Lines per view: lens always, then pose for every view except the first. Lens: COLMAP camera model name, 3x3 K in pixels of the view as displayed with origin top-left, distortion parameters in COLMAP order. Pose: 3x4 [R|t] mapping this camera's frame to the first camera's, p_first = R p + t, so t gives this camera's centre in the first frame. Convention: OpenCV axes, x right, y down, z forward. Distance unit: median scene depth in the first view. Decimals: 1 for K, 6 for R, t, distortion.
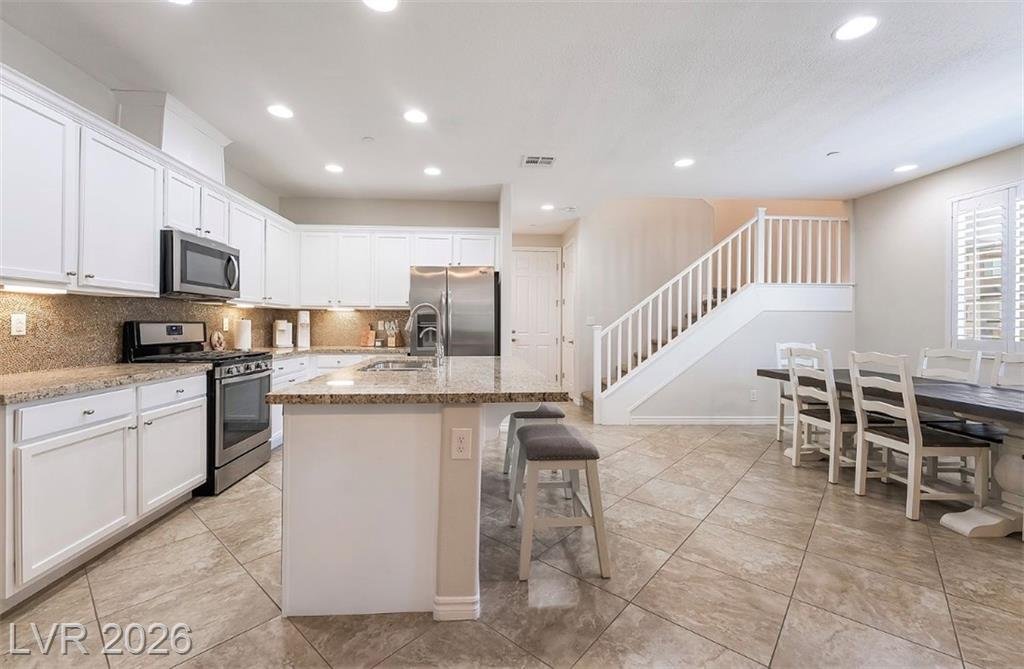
lens RADIAL K [[420.8, 0, 499.7], [0, 420.8, 326.1], [0, 0, 1]] dist [0.004180, -0.000210]
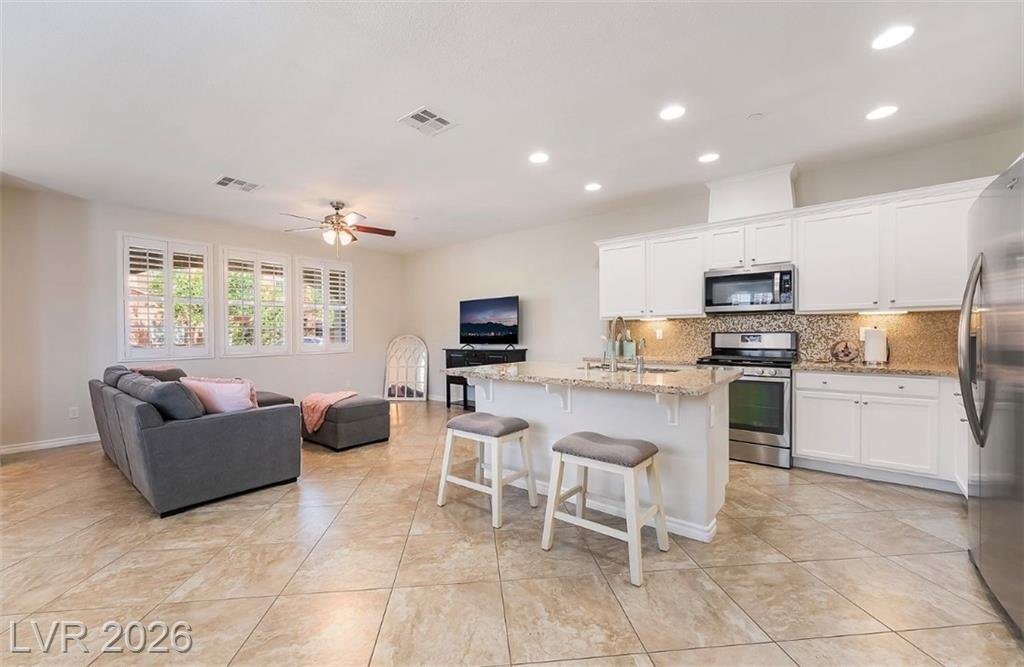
lens RADIAL K [[420.8, 0, 509.8], [0, 420.8, 333.0], [0, 0, 1]] dist [0.004180, -0.000210]
pose [[-0.681589, -0.004215, -0.731723, 0.598438], [-0.000622, 0.999986, -0.005181, -0.000385], [0.731735, -0.003076, -0.681582, 1.117867]]
